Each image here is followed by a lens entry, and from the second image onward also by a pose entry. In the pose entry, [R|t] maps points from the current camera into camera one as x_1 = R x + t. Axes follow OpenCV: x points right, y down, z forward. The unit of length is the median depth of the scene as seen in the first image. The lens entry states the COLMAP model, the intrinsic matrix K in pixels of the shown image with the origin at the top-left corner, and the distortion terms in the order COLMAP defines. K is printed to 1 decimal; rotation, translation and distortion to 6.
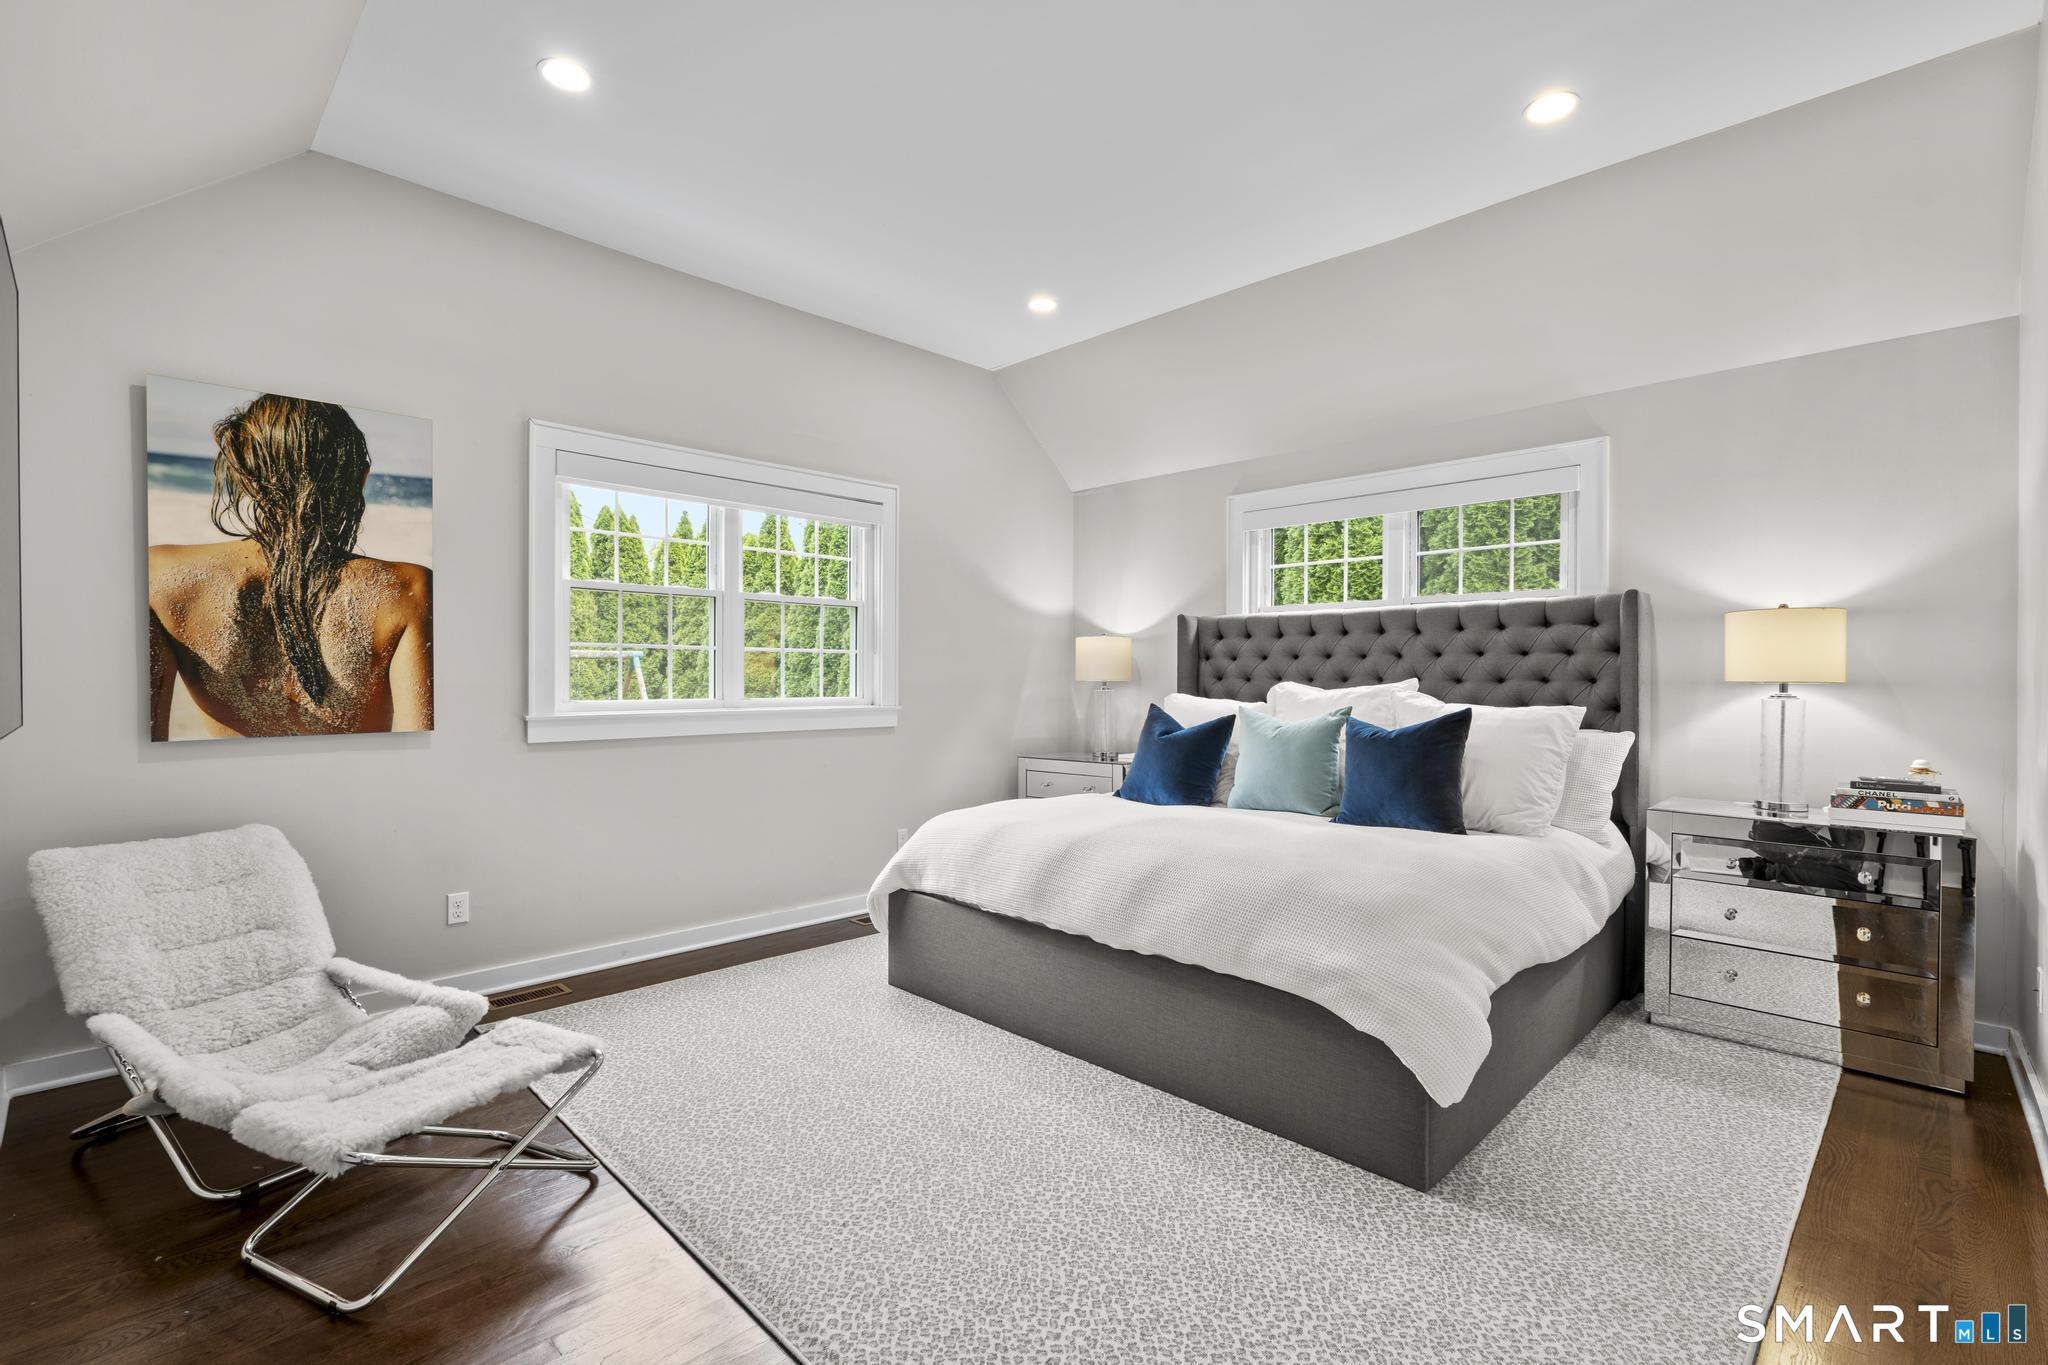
lens RADIAL K [[943.8, 0, 1024.9], [0, 943.8, 632.3], [0, 0, 1]] dist [-0.002287, 0.031286]
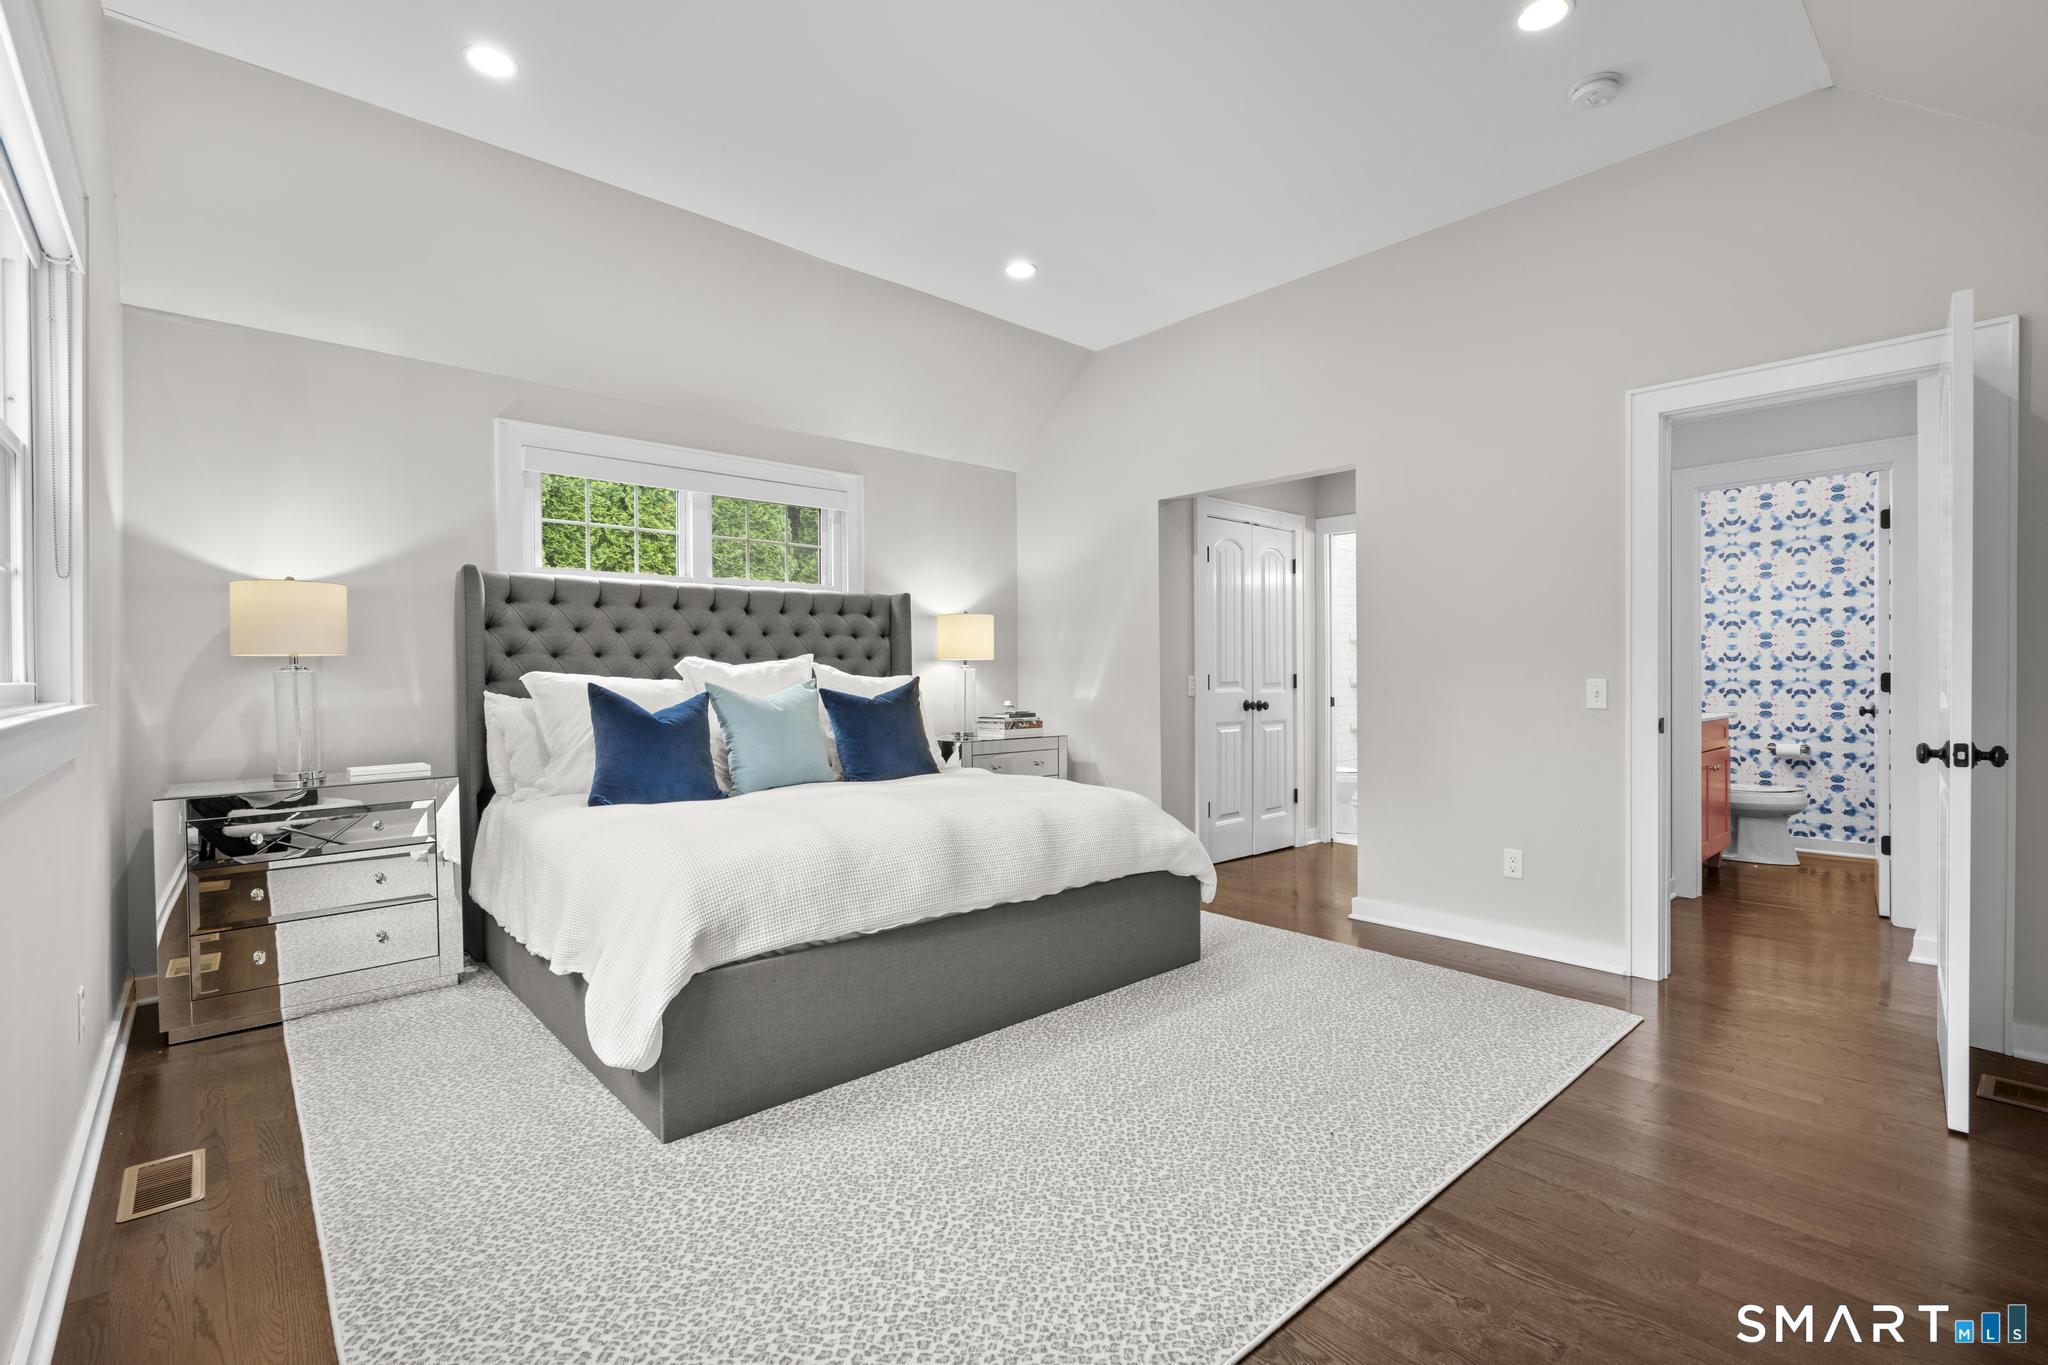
lens RADIAL K [[937.1, 0, 1018.2], [0, 937.1, 682.2], [0, 0, 1]] dist [0.000796, 0.000245]
pose [[0.090314, -0.025349, 0.995591, -0.588978], [-0.057740, 0.997861, 0.030644, 0.027660], [-0.994238, -0.060253, 0.088657, 0.560089]]
